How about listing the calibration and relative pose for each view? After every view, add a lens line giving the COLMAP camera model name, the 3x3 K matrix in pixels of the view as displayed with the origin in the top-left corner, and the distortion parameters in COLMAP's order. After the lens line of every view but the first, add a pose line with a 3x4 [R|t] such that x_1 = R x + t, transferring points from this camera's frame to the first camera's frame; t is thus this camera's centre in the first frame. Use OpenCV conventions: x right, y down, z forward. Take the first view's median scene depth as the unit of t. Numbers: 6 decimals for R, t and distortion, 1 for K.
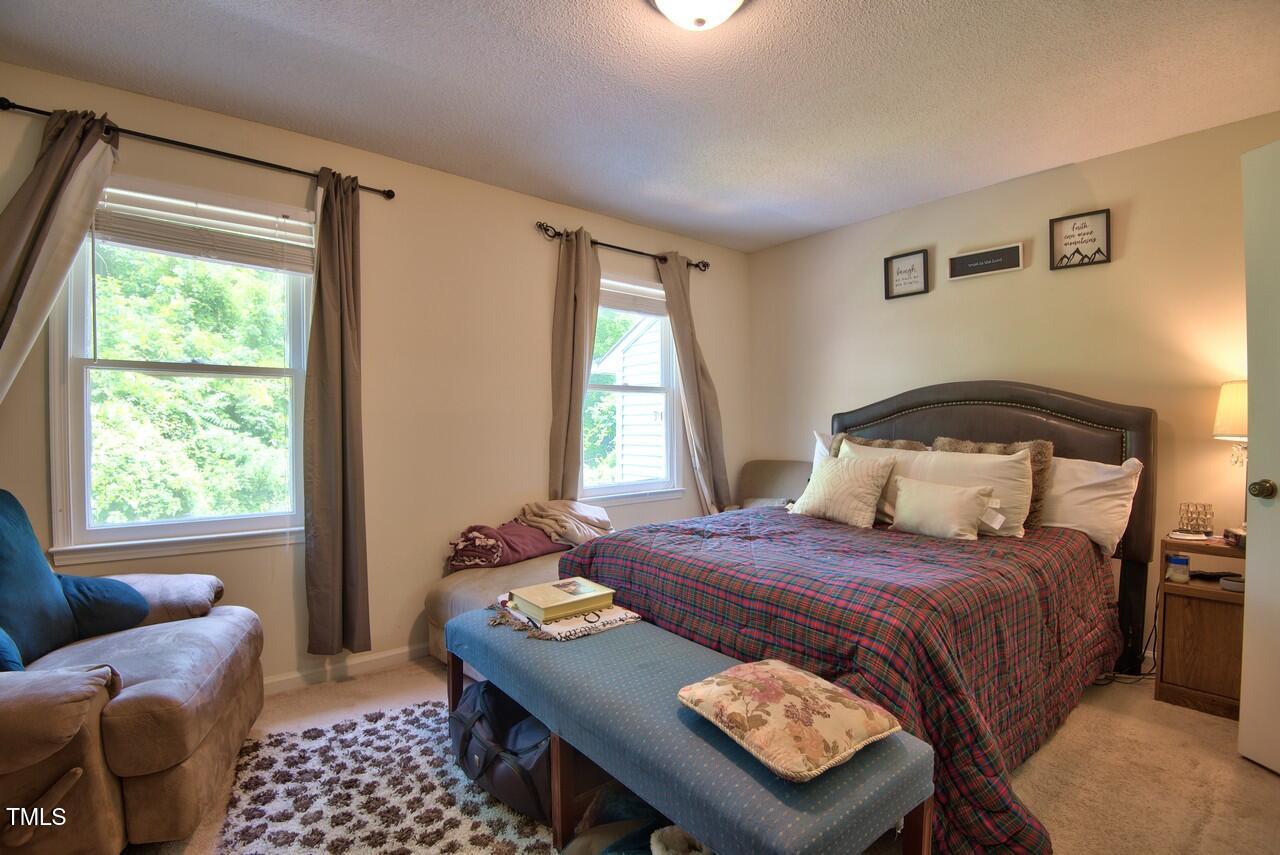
lens RADIAL K [[595.1, 0, 640.0], [0, 595.1, 427.5], [0, 0, 1]] dist [-0.005779, -0.021834]
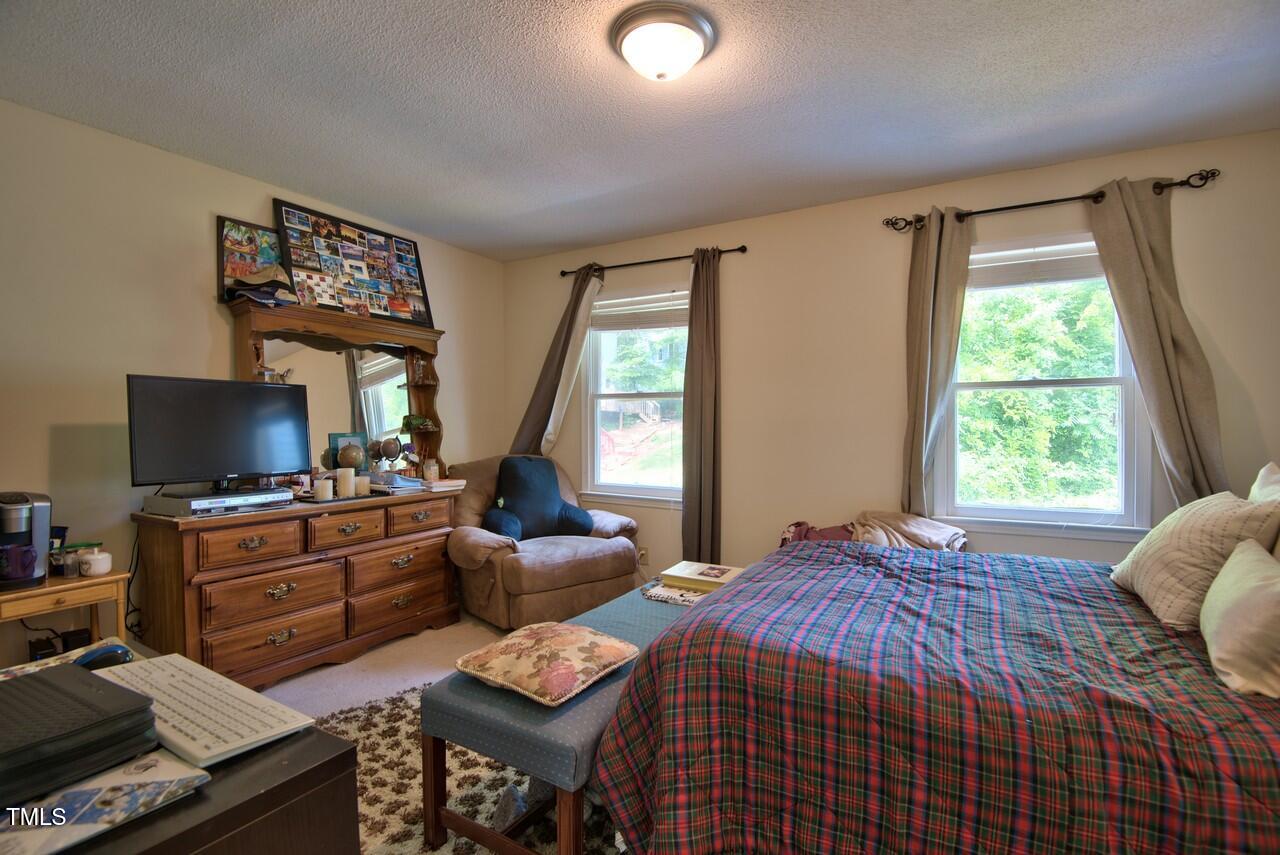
lens RADIAL K [[599.4, 0, 640.0], [0, 599.4, 427.5], [0, 0, 1]] dist [-0.000373, -0.029562]
pose [[0.337137, 0.003218, -0.941450, 0.716422], [-0.008206, 0.999966, 0.000479, -0.007849], [0.941420, 0.007564, 0.337152, 0.358013]]
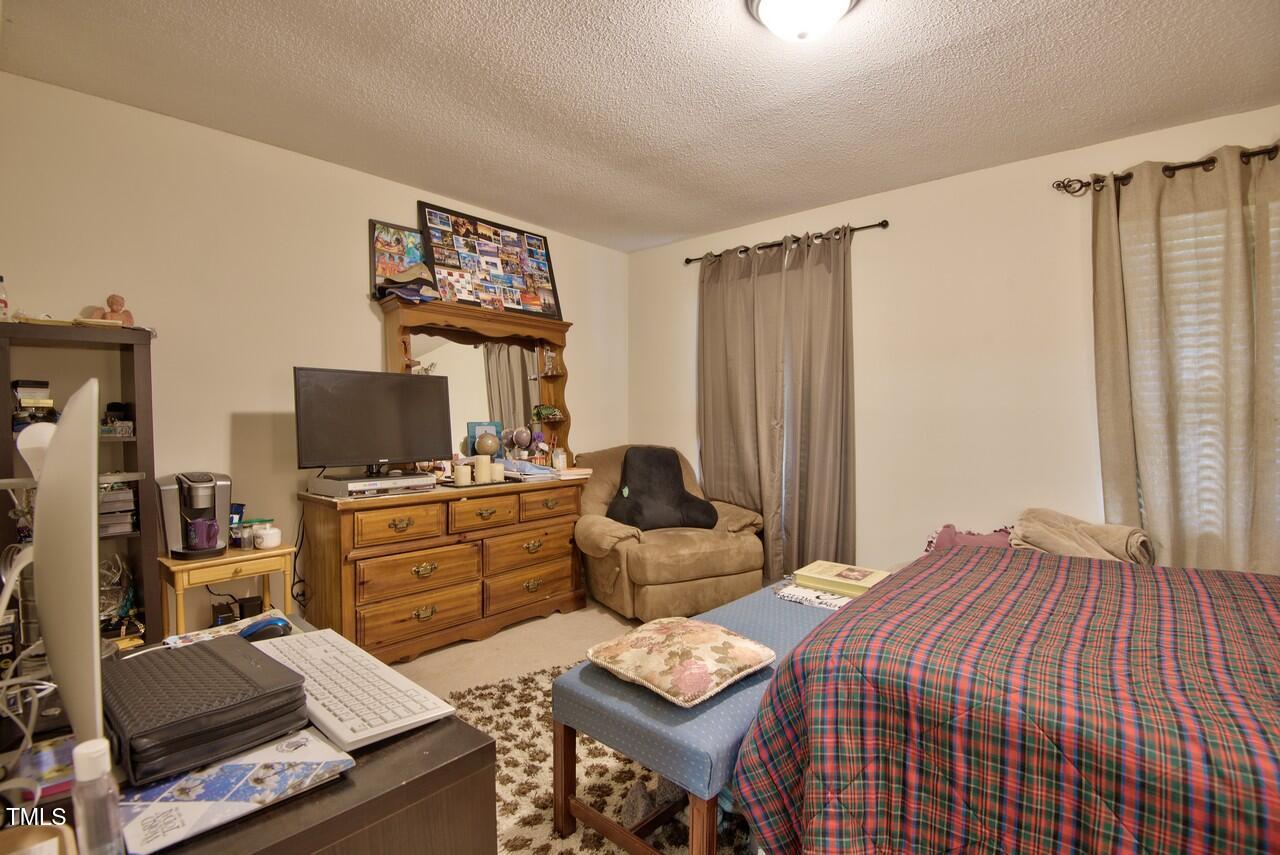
lens RADIAL K [[590.4, 0, 640.0], [0, 590.4, 427.5], [0, 0, 1]] dist [-0.003517, -0.020170]
pose [[0.151179, 0.015413, -0.988386, 0.670521], [-0.013310, 0.999820, 0.013556, -0.001618], [0.988417, 0.011106, 0.151357, 0.348582]]
